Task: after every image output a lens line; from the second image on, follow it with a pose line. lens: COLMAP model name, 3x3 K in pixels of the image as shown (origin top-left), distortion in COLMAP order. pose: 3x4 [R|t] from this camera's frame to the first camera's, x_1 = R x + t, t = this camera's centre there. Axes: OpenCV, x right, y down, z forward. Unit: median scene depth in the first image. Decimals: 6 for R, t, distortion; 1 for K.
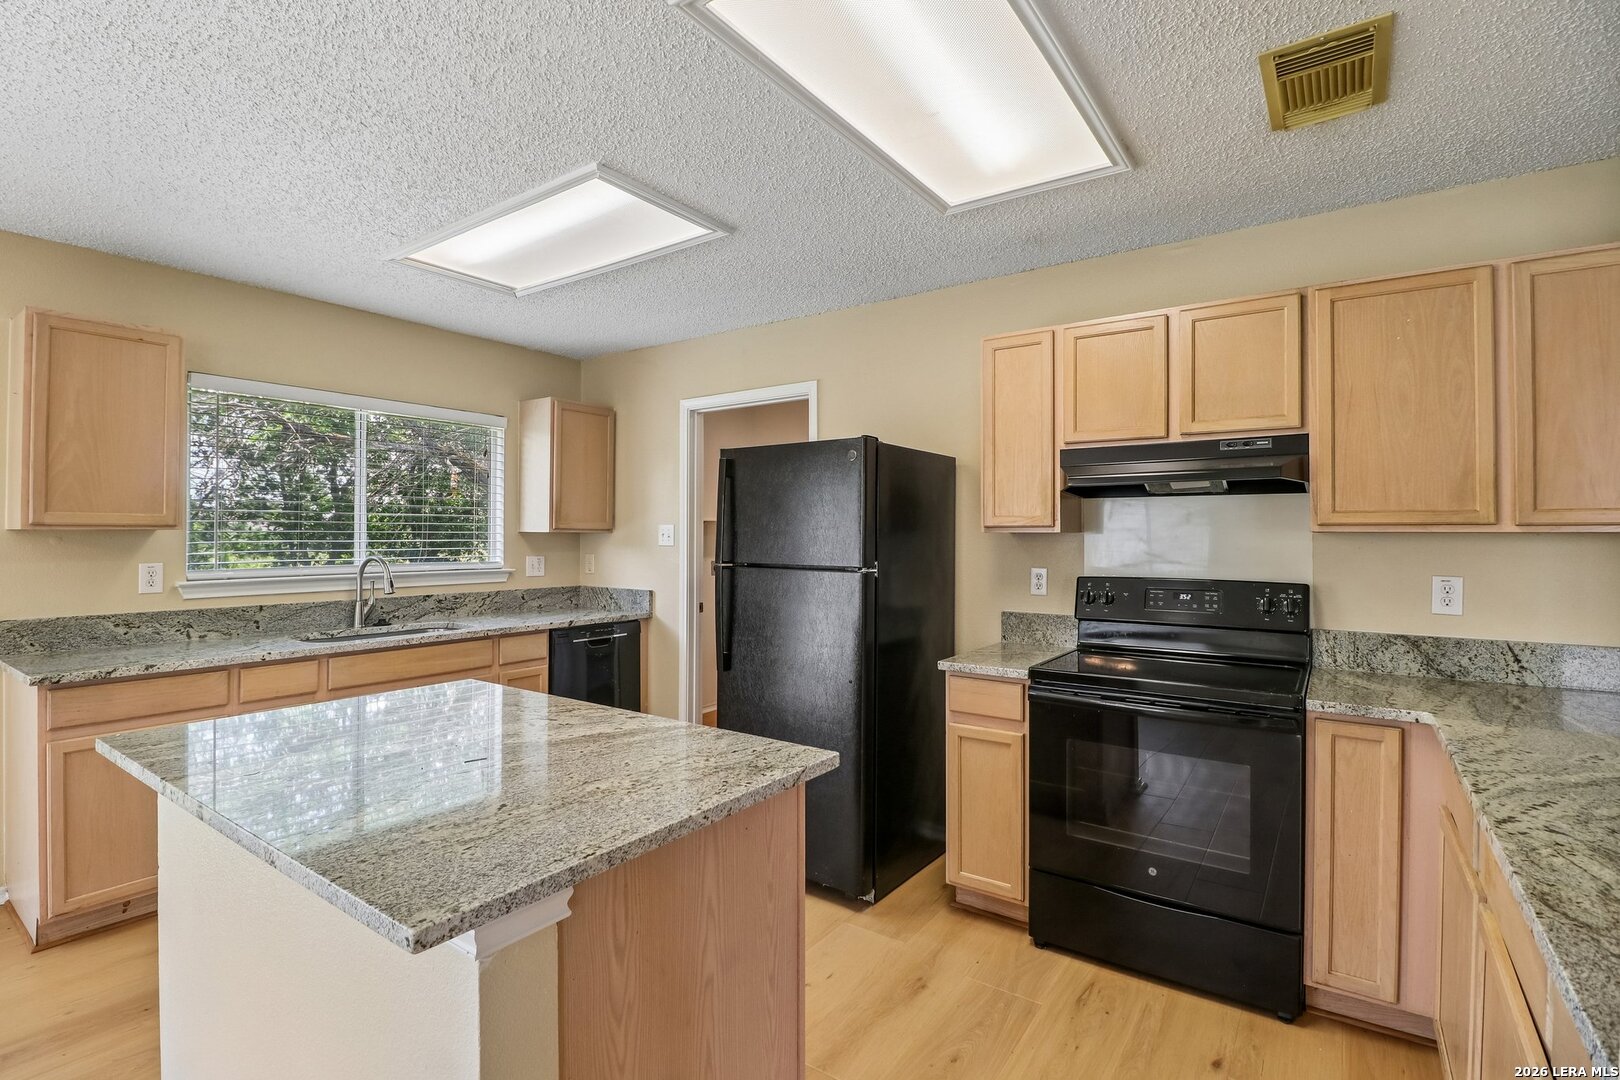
lens RADIAL K [[766.6, 0, 794.8], [0, 766.6, 527.4], [0, 0, 1]] dist [-0.003225, -0.011285]
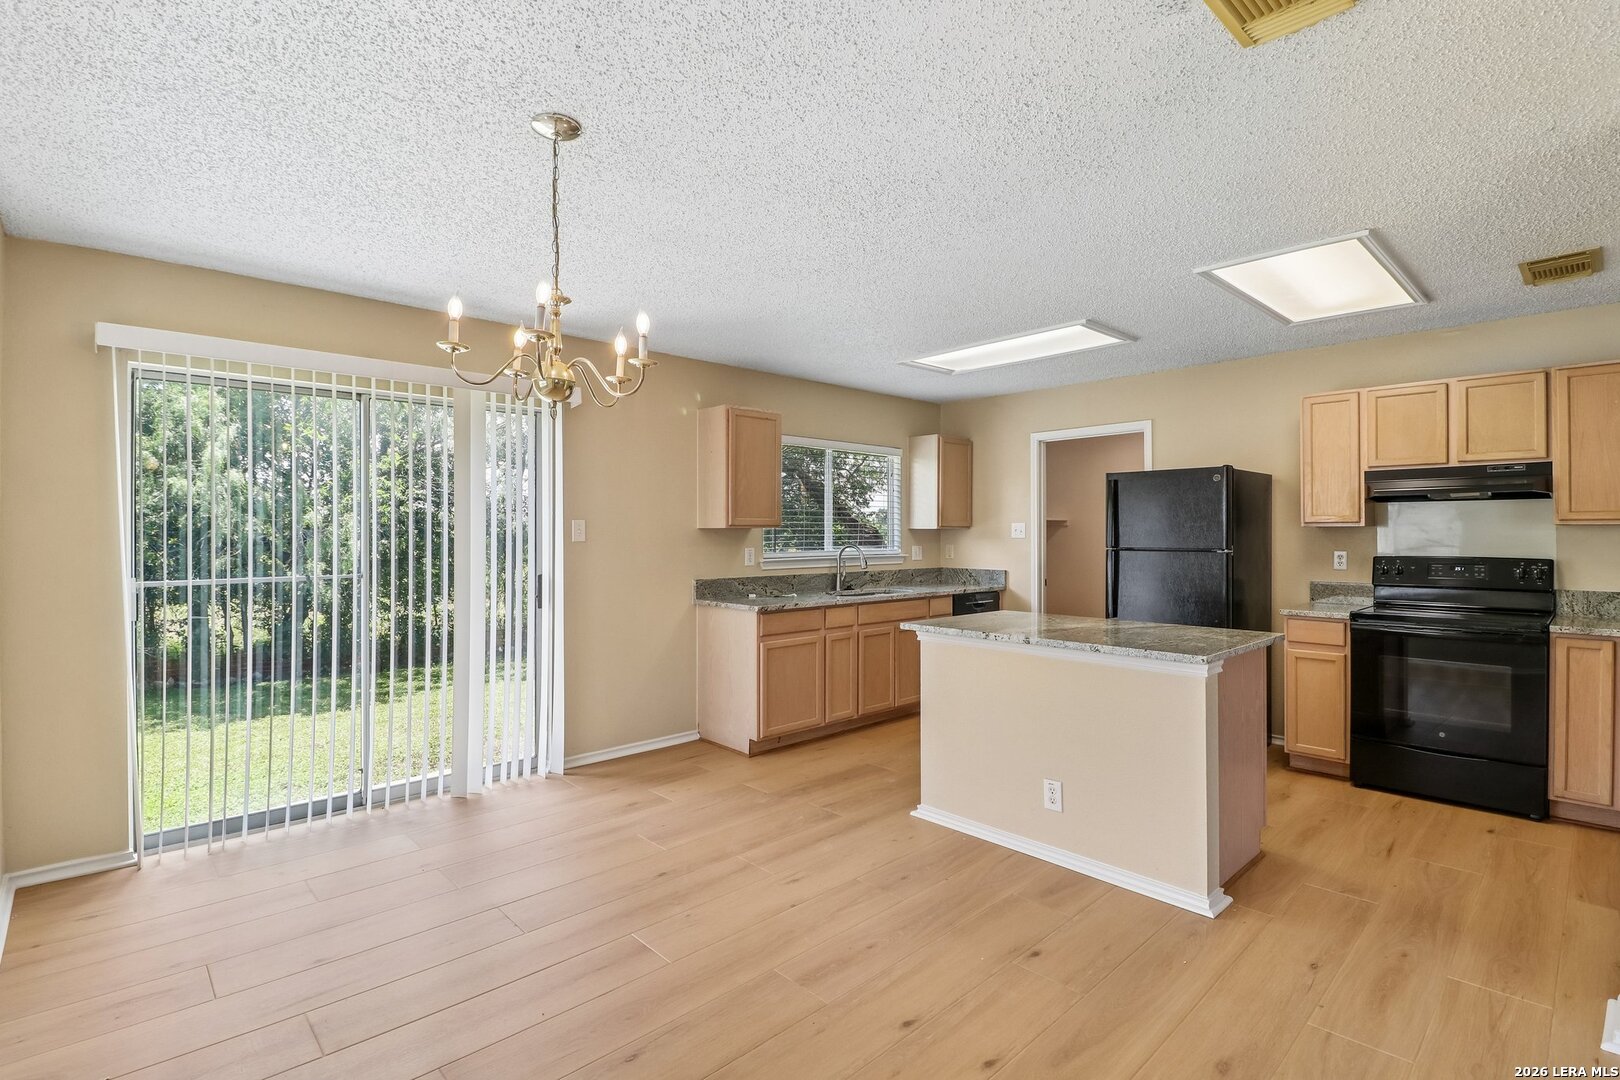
lens RADIAL K [[766.6, 0, 788.5], [0, 766.6, 529.6], [0, 0, 1]] dist [-0.003225, -0.011285]
pose [[0.978240, -0.005349, -0.207406, -0.478250], [0.006480, 0.999968, 0.004778, -0.001317], [0.207373, -0.006018, 0.978243, -0.745128]]
